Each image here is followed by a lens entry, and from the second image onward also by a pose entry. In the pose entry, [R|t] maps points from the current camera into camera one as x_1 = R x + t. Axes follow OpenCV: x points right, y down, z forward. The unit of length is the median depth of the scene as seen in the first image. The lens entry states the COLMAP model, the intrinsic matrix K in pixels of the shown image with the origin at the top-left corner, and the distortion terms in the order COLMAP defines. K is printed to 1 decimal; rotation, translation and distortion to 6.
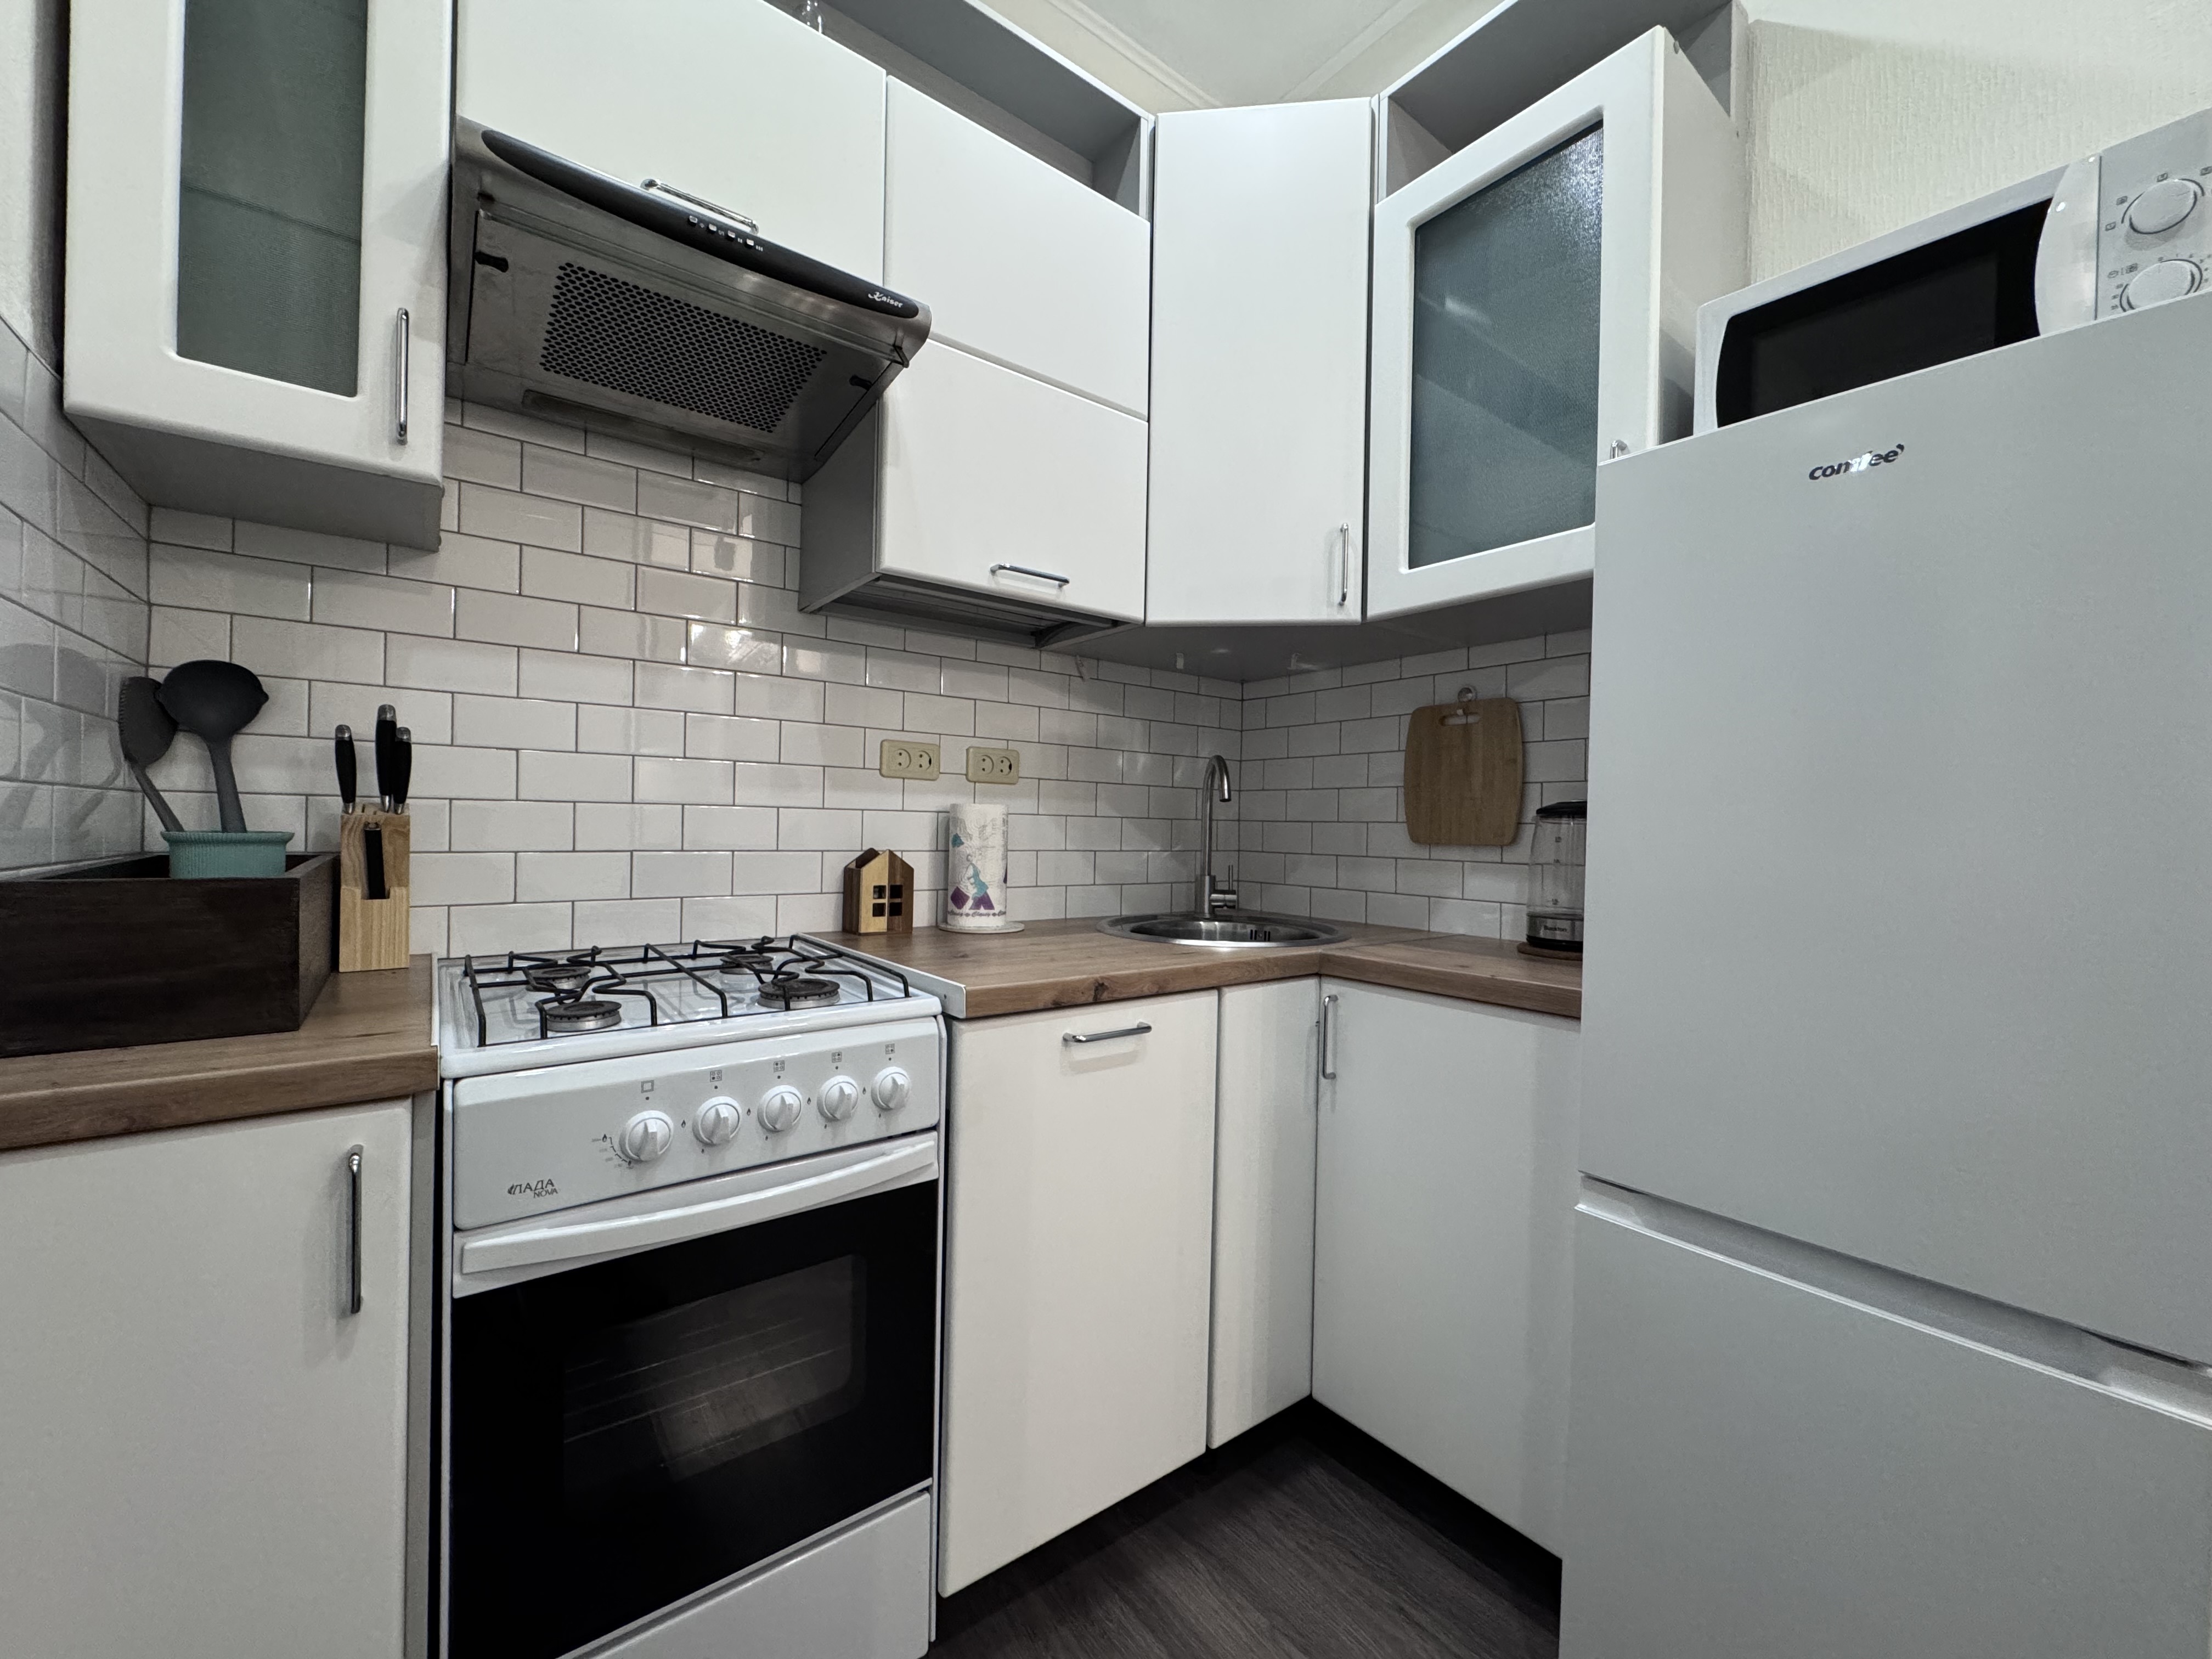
lens RADIAL K [[886.9, 0, 1106.0], [0, 886.9, 829.5], [0, 0, 1]] dist [-0.001254, 0.000359]
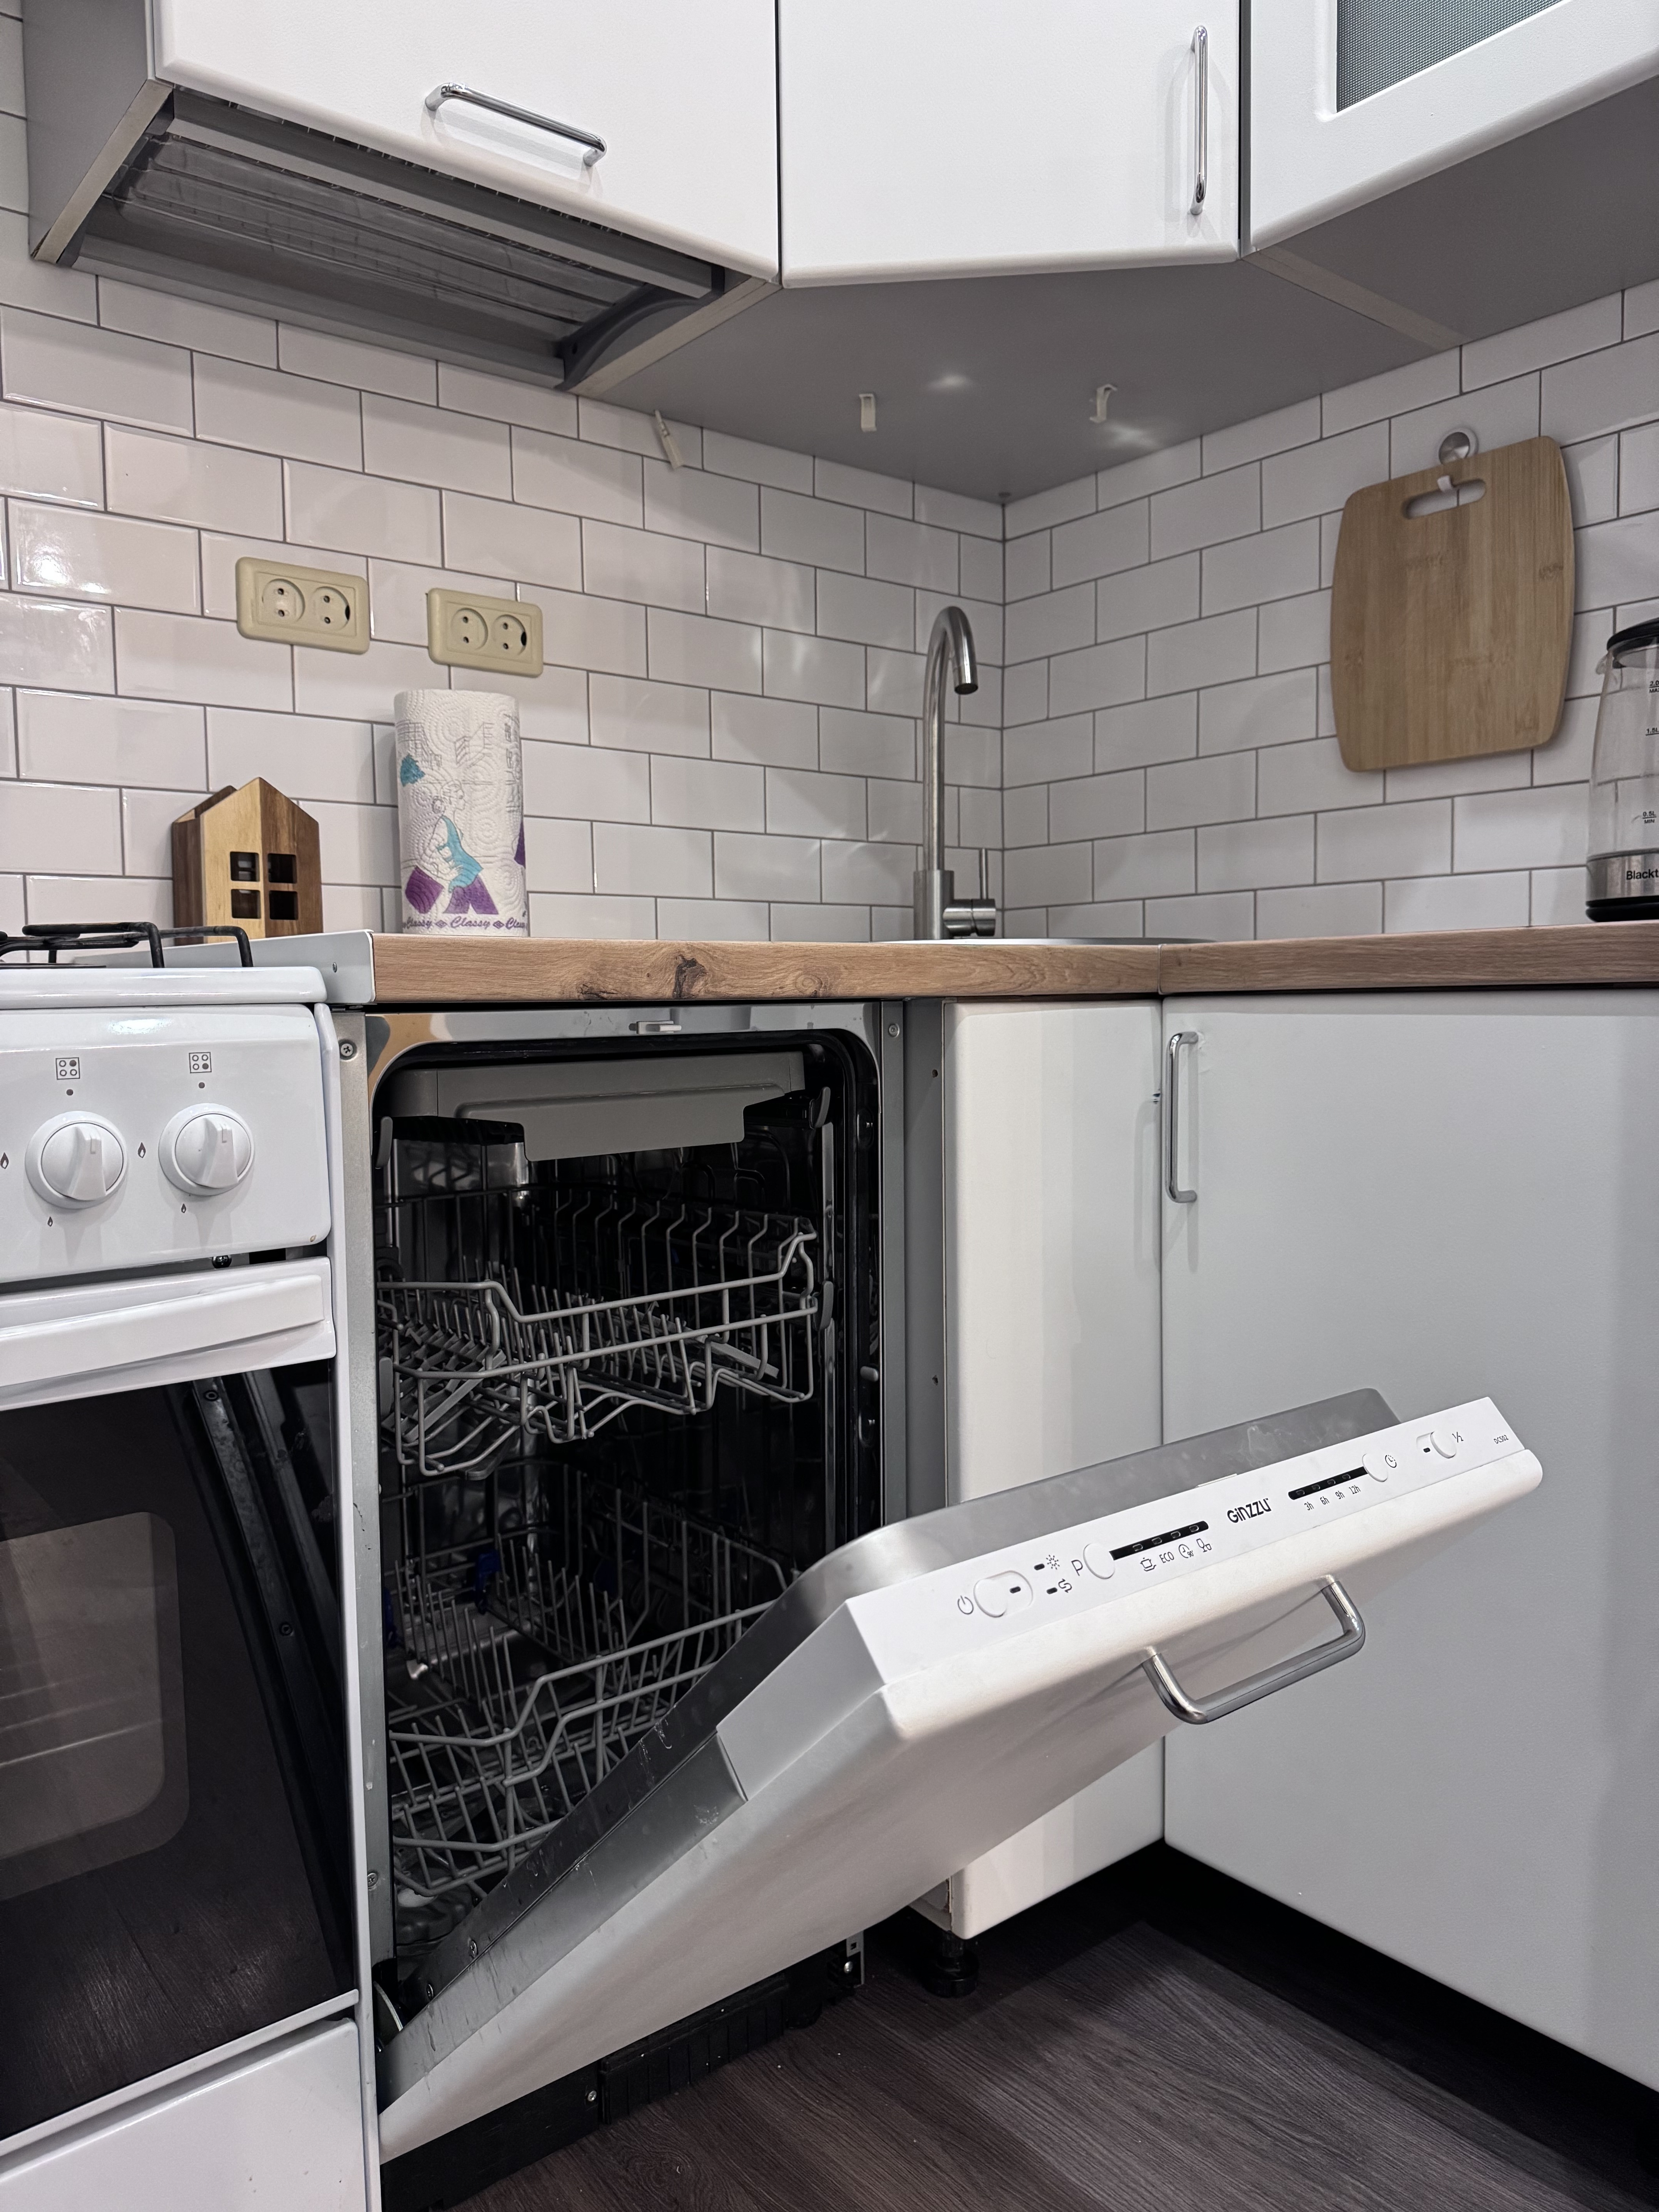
lens RADIAL K [[1565.9, 0, 829.5], [0, 1565.9, 1106.0], [0, 0, 1]] dist [0.106016, -0.171527]
pose [[0.999170, -0.034733, 0.021260, 0.035091], [0.033223, 0.997153, 0.067689, 0.143866], [-0.023551, -0.066927, 0.997480, 0.123977]]
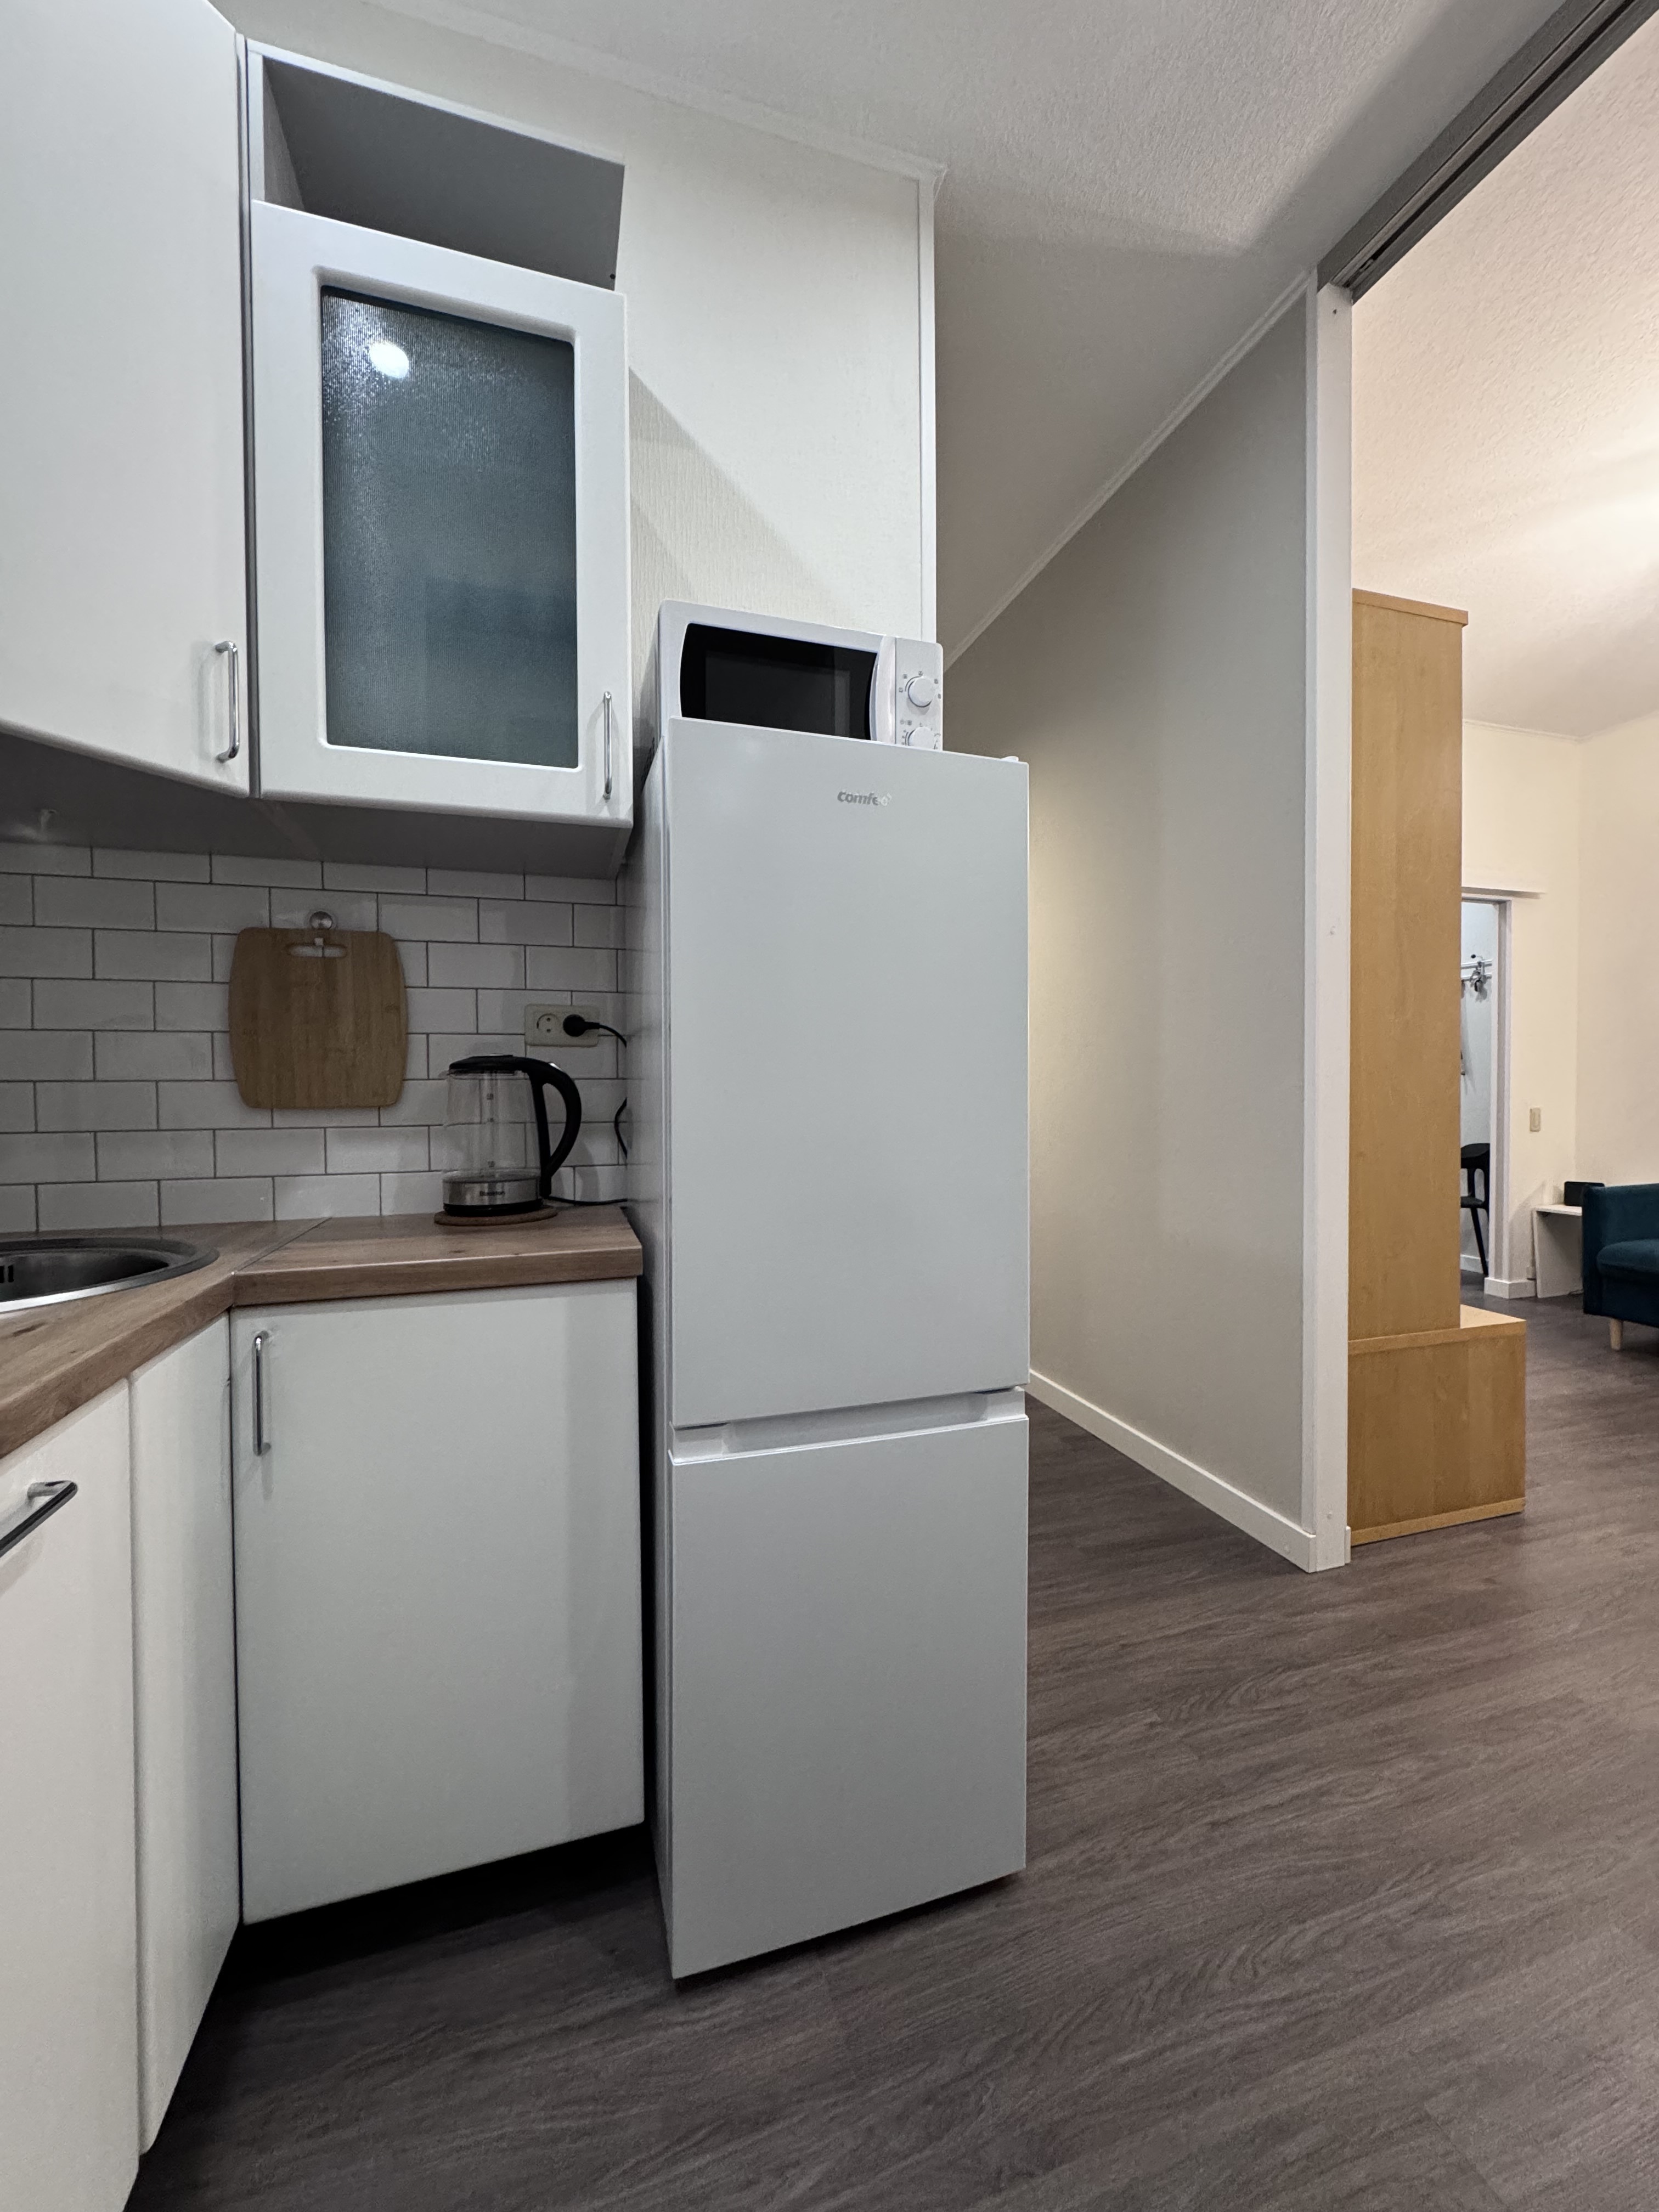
lens RADIAL K [[886.9, 0, 829.5], [0, 886.9, 1106.0], [0, 0, 1]] dist [-0.001254, 0.000359]
pose [[0.343402, -0.038699, 0.938391, -0.207633], [0.016676, 0.999244, 0.035106, -0.005124], [-0.939040, 0.003593, 0.343788, 0.309238]]
